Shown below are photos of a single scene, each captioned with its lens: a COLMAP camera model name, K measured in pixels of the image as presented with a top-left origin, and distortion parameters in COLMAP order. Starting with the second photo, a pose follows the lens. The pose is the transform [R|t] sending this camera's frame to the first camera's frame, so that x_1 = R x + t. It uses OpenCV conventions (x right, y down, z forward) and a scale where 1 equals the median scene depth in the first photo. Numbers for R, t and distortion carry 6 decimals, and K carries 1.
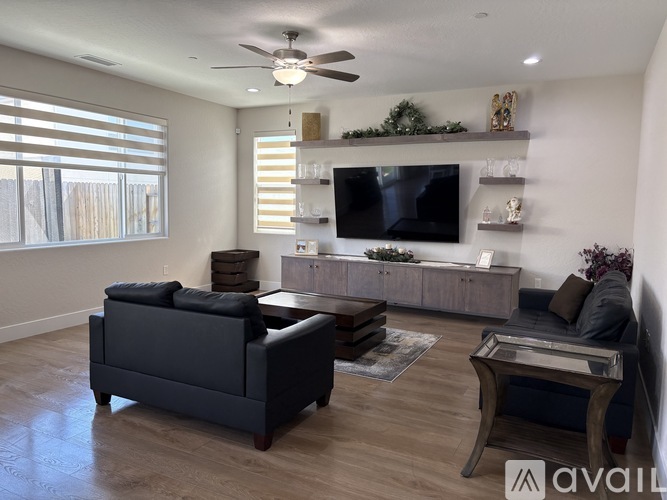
lens RADIAL K [[504.7, 0, 336.6], [0, 504.7, 249.7], [0, 0, 1]] dist [0.037367, -0.001159]
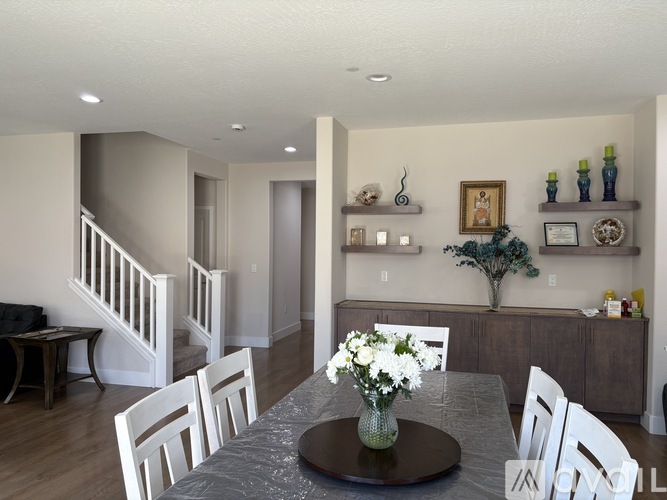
lens RADIAL K [[505.6, 0, 333.5], [0, 505.6, 250.0], [0, 0, 1]] dist [0.013076, 0.000602]
pose [[-0.214858, -0.019186, 0.976457, -0.697170], [0.085183, 0.995629, 0.038307, -0.037794], [-0.972923, 0.091408, -0.212284, 0.151661]]
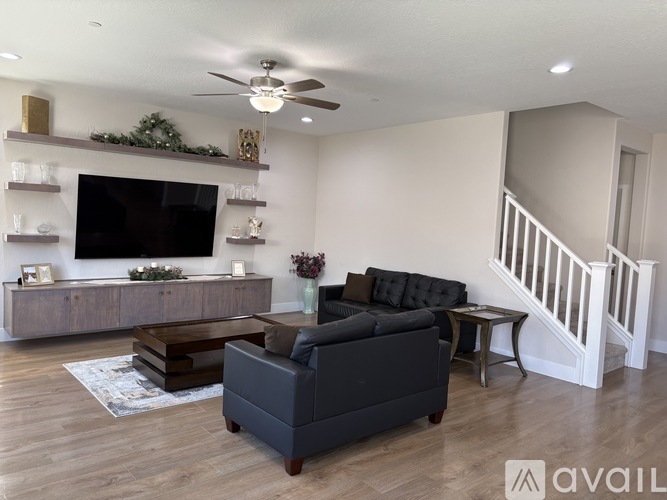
lens RADIAL K [[504.7, 0, 336.6], [0, 504.7, 249.7], [0, 0, 1]] dist [0.037367, -0.001159]
pose [[0.373473, -0.051932, 0.926186, -0.657654], [0.047517, 0.998192, 0.036809, -0.054219], [-0.926423, 0.030263, 0.375266, 0.332432]]
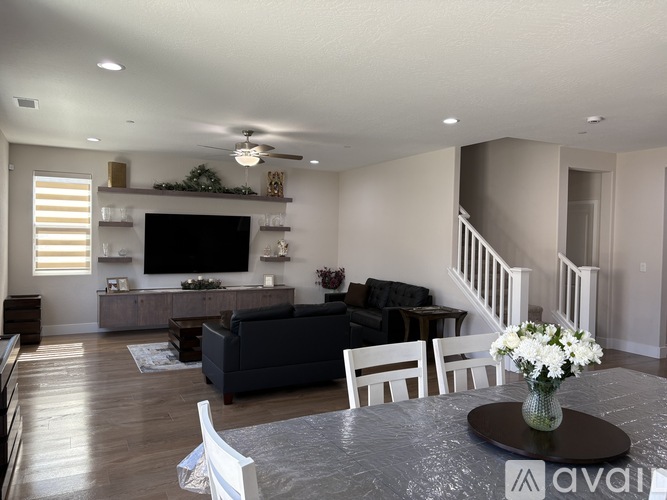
lens RADIAL K [[504.7, 0, 336.6], [0, 504.7, 249.7], [0, 0, 1]] dist [0.037367, -0.001159]
pose [[0.569881, -0.024505, 0.821362, -0.751326], [0.072244, 0.997179, -0.020374, -0.026774], [-0.818545, 0.070949, 0.570044, -0.003875]]
